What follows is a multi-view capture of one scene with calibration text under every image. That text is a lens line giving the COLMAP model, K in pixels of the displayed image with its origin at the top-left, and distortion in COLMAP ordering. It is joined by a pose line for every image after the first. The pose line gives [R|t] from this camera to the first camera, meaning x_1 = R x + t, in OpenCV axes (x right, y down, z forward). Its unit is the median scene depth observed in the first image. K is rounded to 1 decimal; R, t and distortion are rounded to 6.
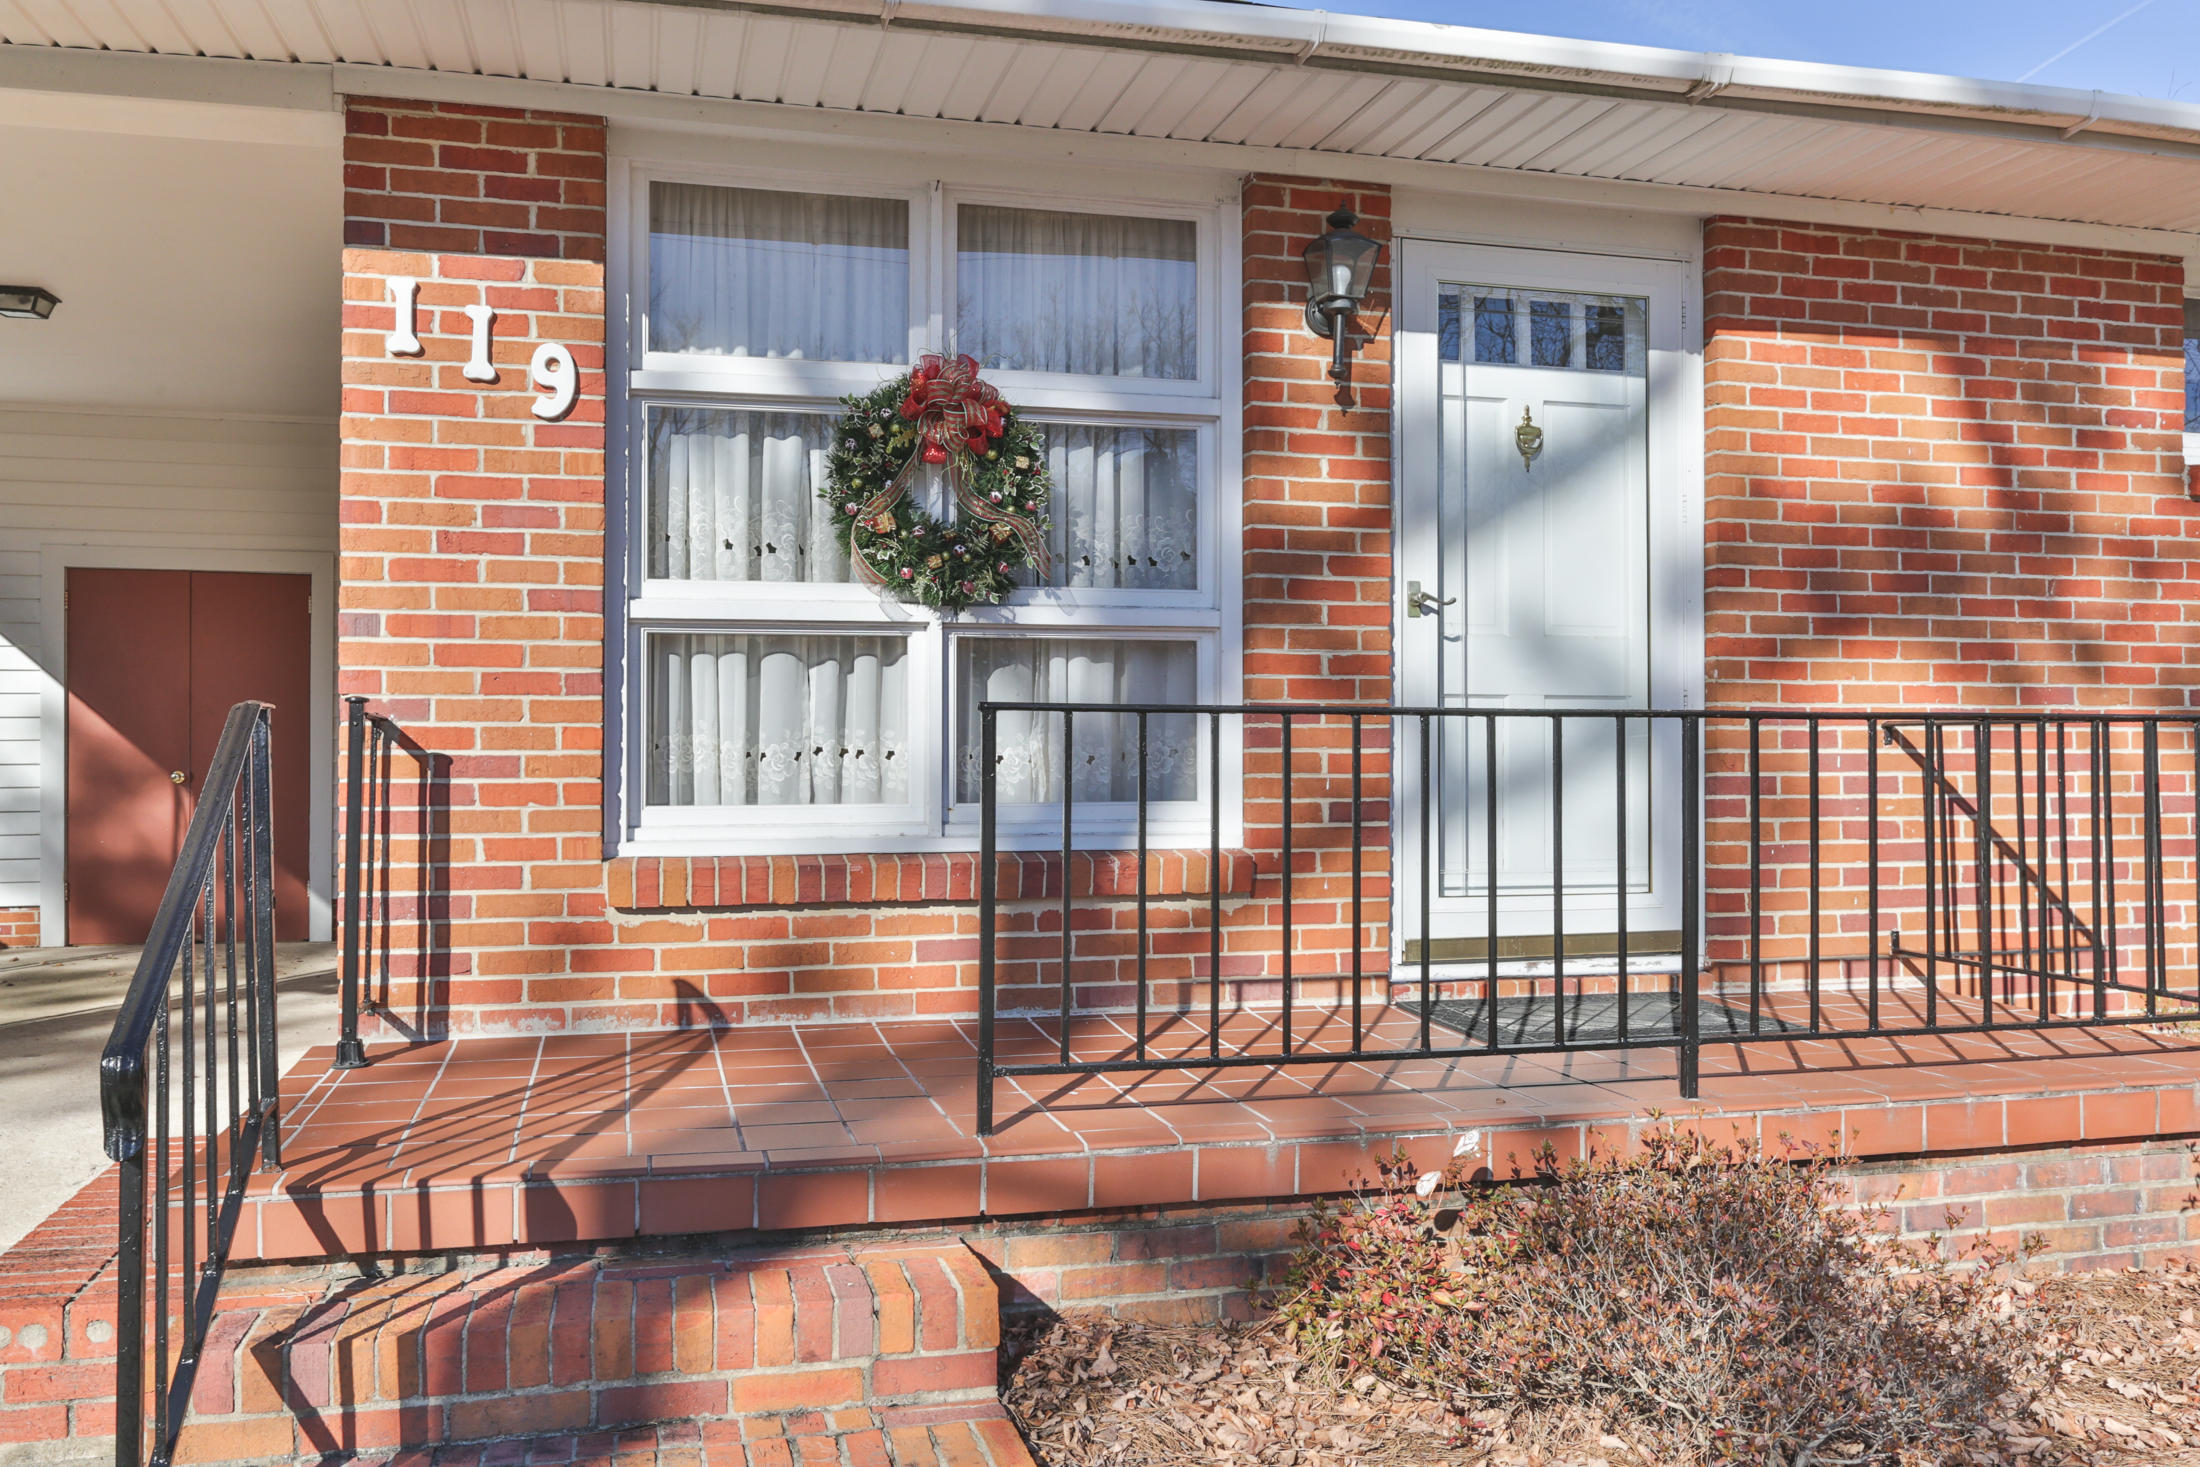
lens RADIAL K [[1752.0, 0, 1083.1], [0, 1752.0, 749.8], [0, 0, 1]] dist [-0.012294, 0.003695]
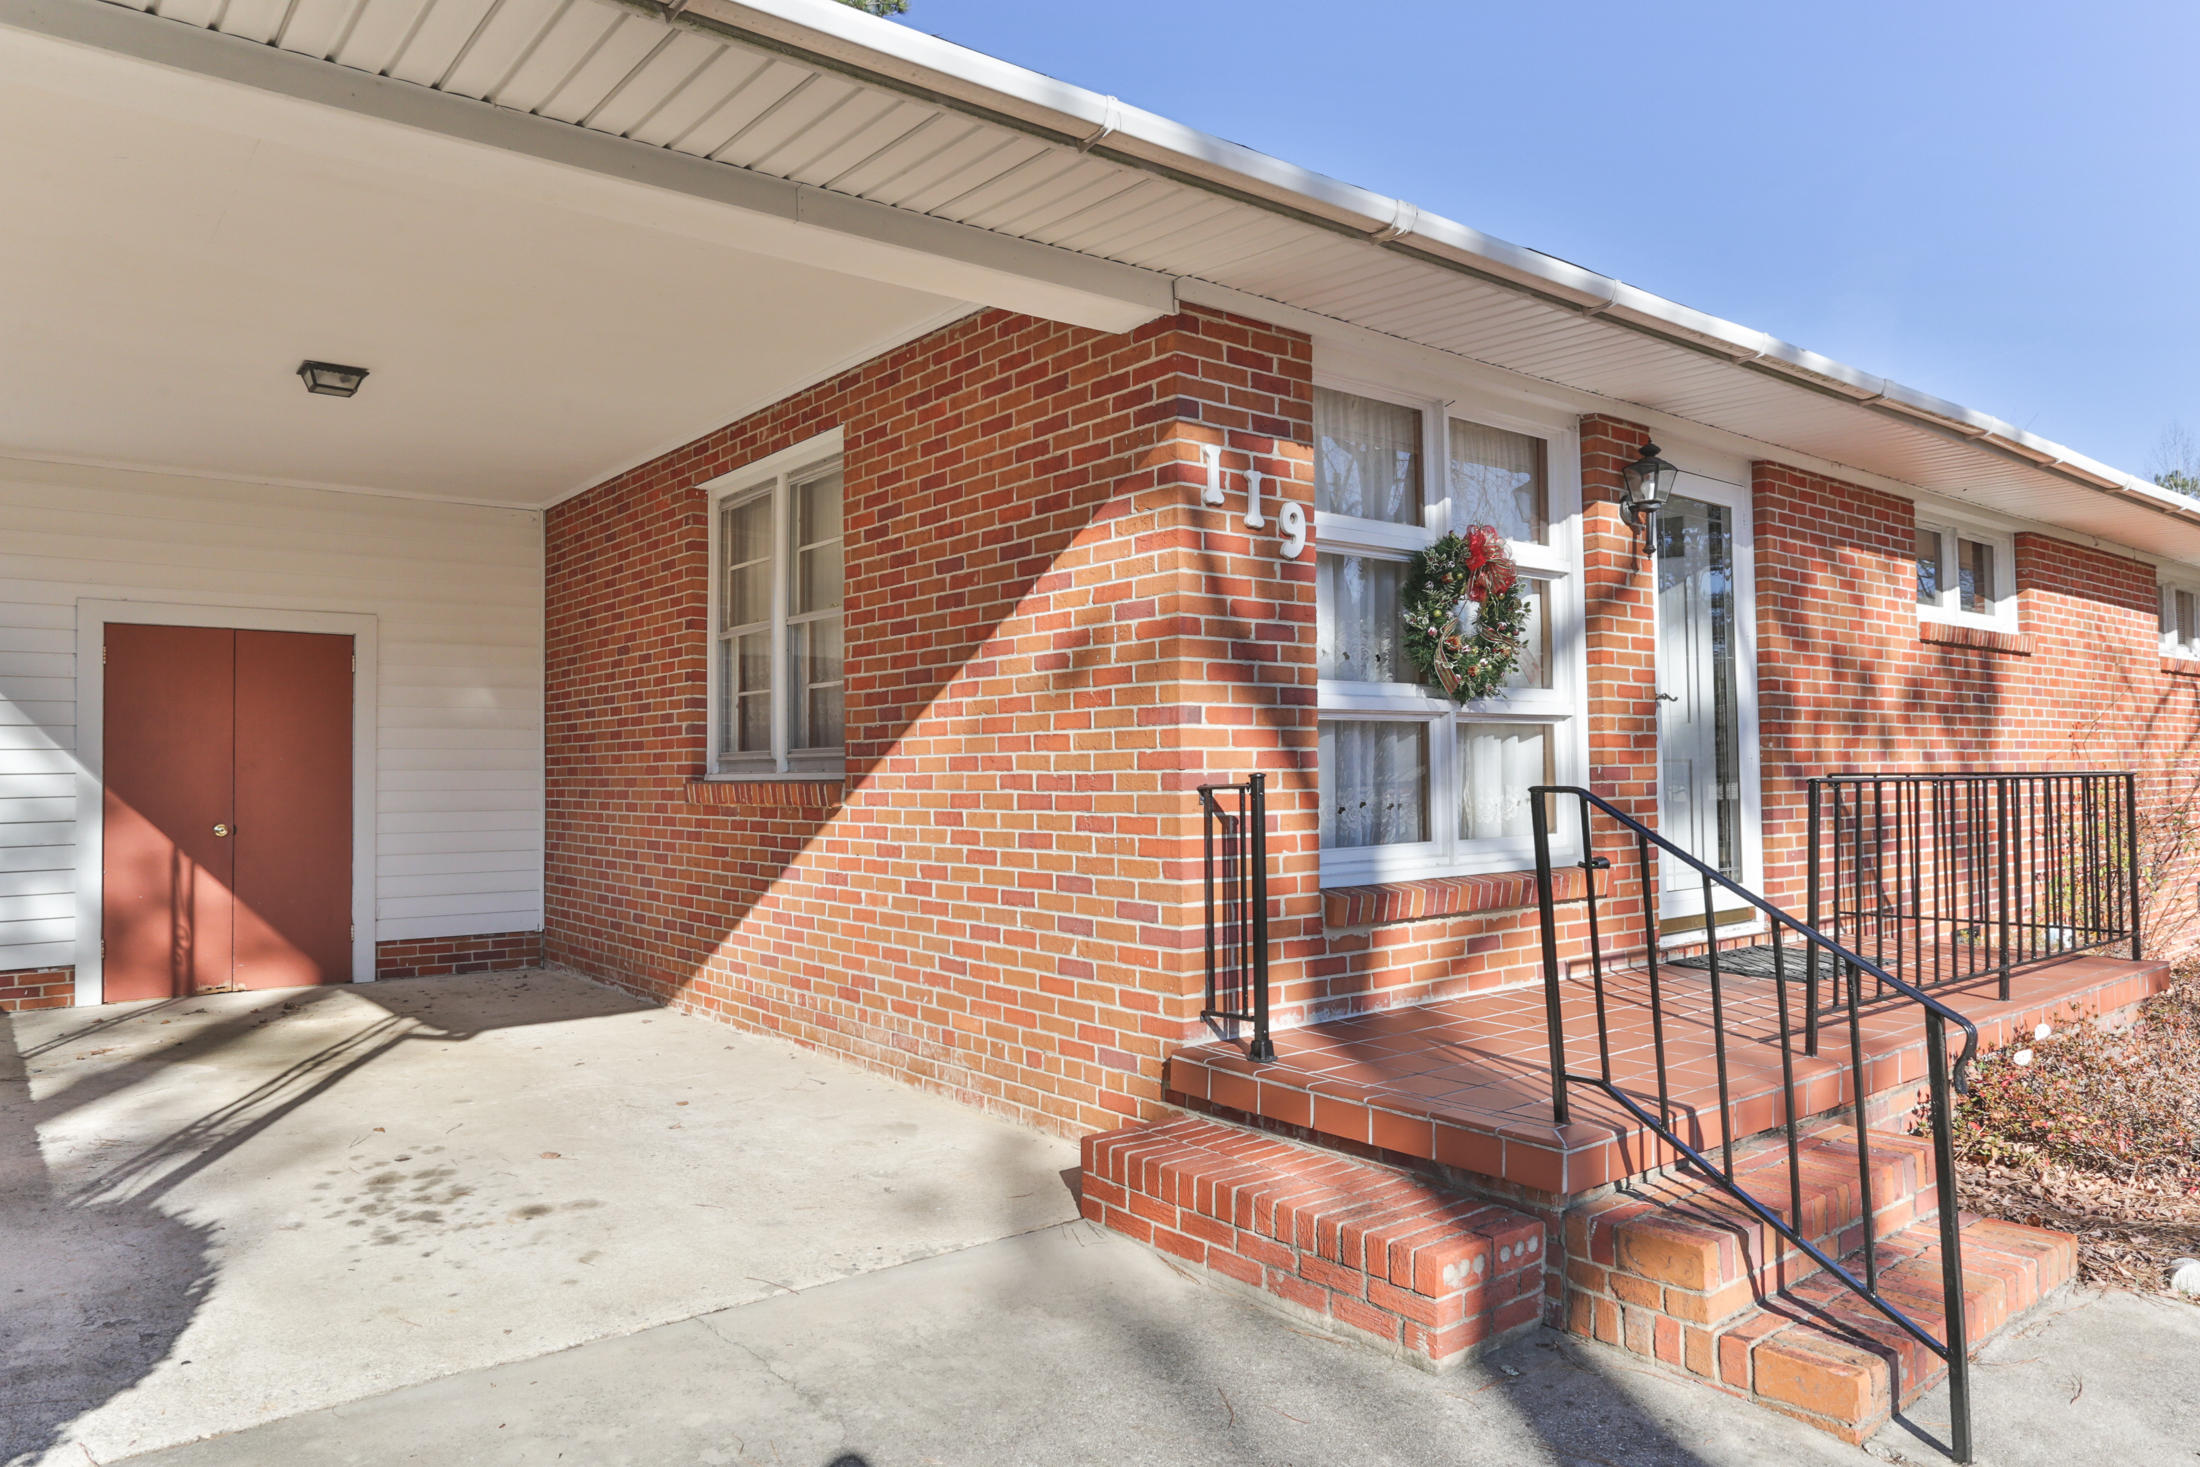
lens RADIAL K [[1422.2, 0, 1089.2], [0, 1422.2, 725.1], [0, 0, 1]] dist [0.000141, 0.002331]
pose [[0.910587, 0.004722, 0.413291, -0.796662], [0.010557, 0.999343, -0.034677, -0.025118], [-0.413183, 0.035939, 0.909939, 0.079979]]
